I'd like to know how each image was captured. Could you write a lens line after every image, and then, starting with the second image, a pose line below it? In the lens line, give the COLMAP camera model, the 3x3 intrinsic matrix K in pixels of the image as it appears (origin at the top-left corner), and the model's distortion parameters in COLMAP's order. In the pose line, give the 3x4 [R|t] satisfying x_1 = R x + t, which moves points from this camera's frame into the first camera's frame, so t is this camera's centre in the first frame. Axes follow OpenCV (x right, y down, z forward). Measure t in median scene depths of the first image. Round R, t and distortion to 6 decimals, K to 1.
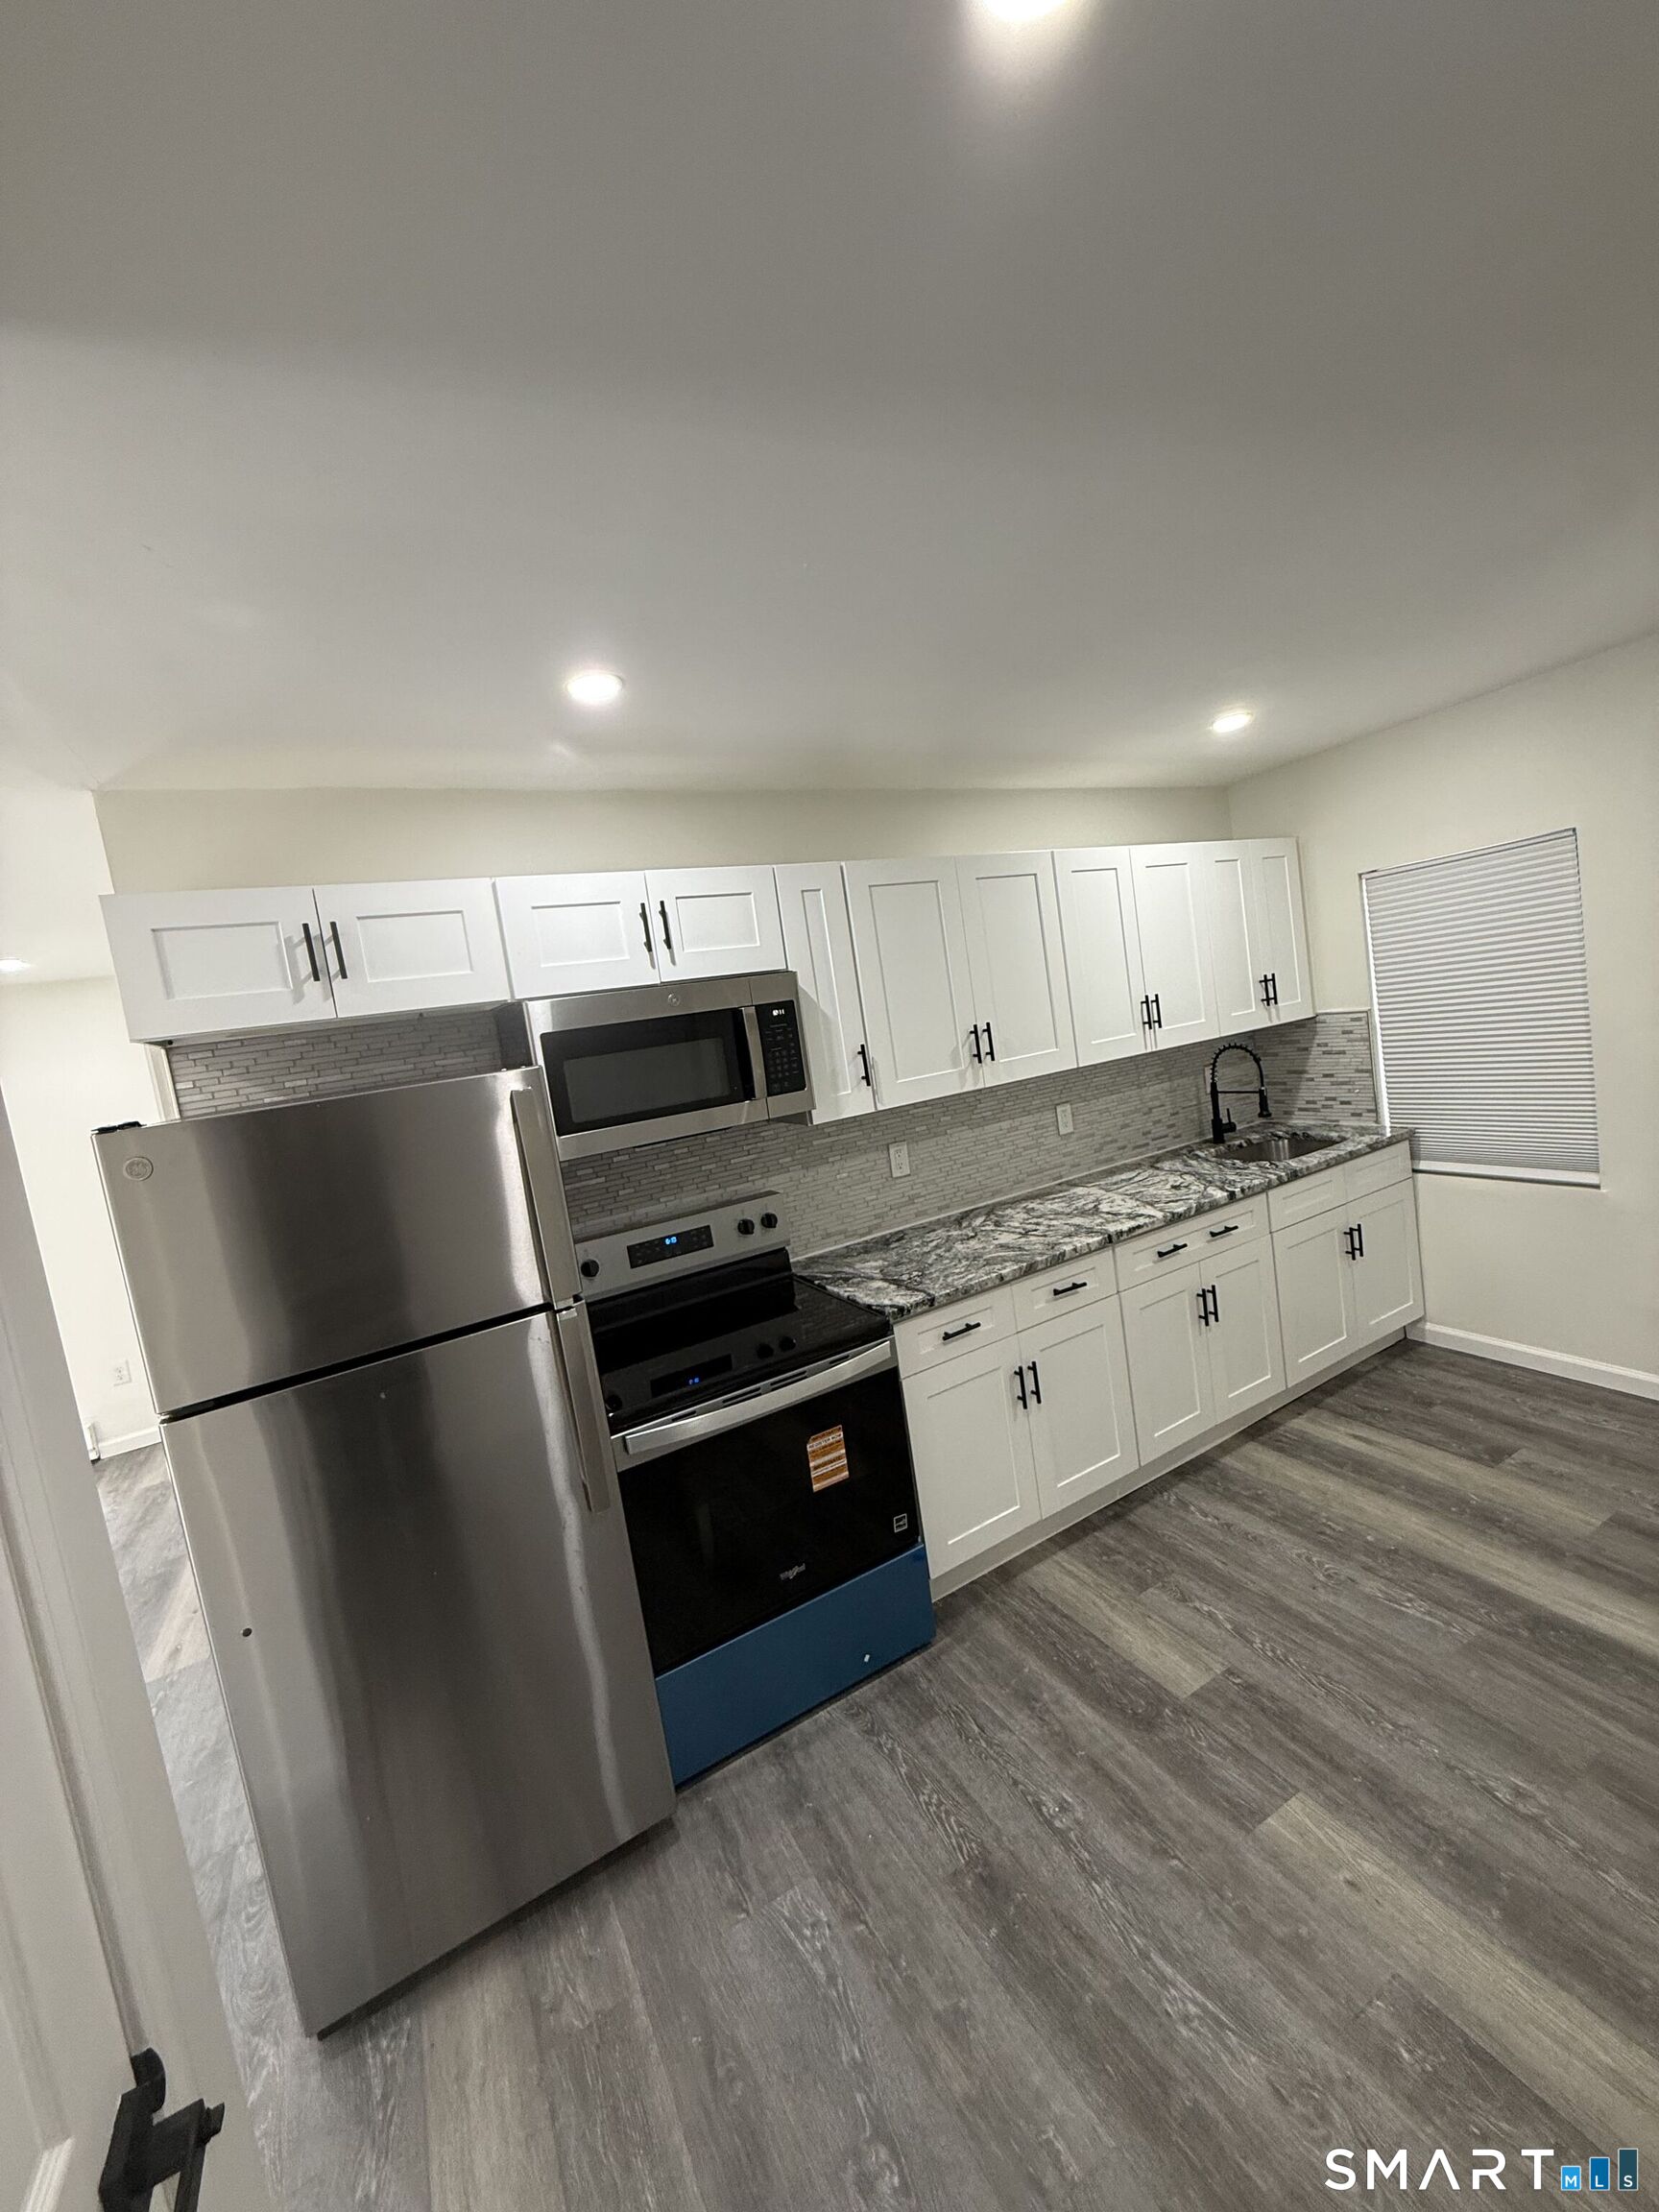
lens RADIAL K [[879.4, 0, 830.4], [0, 879.4, 1099.9], [0, 0, 1]] dist [0.000159, -0.000398]
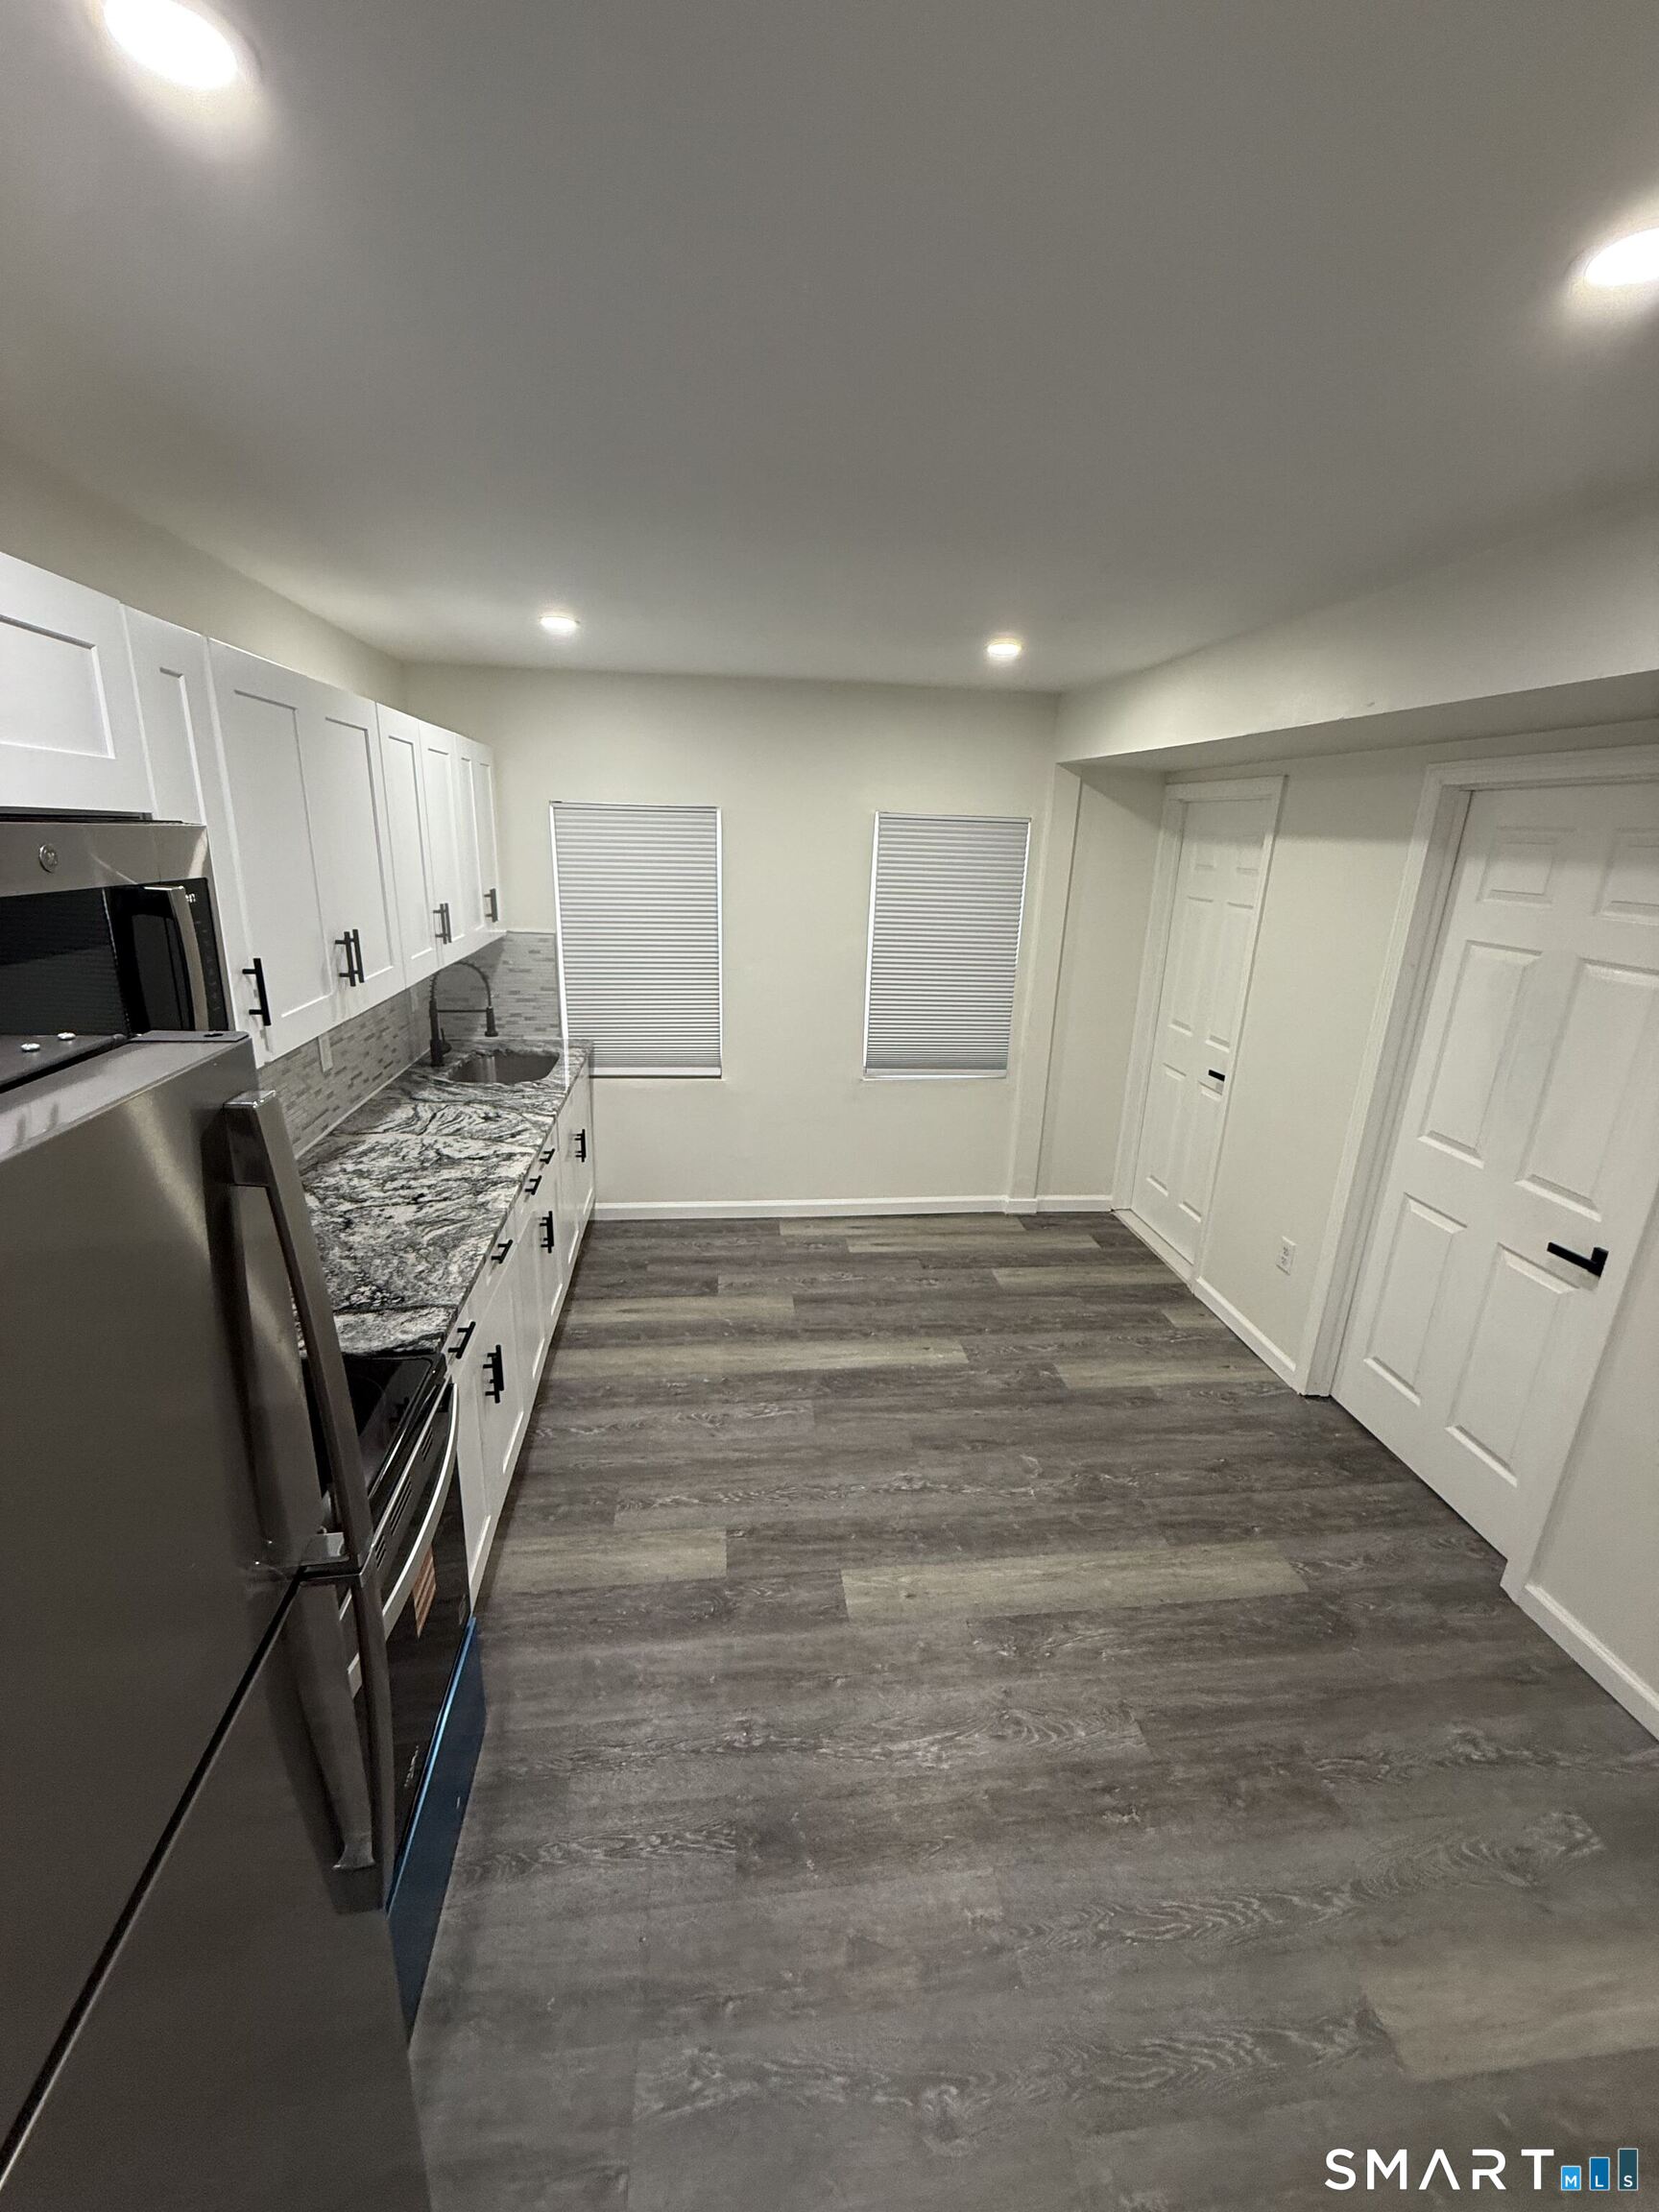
lens RADIAL K [[879.4, 0, 830.4], [0, 879.4, 1099.9], [0, 0, 1]] dist [0.000159, -0.000398]
pose [[0.354506, -0.114774, 0.927983, -0.401755], [0.004927, 0.992654, 0.120891, -0.036702], [-0.935041, -0.038284, 0.352467, 0.399896]]
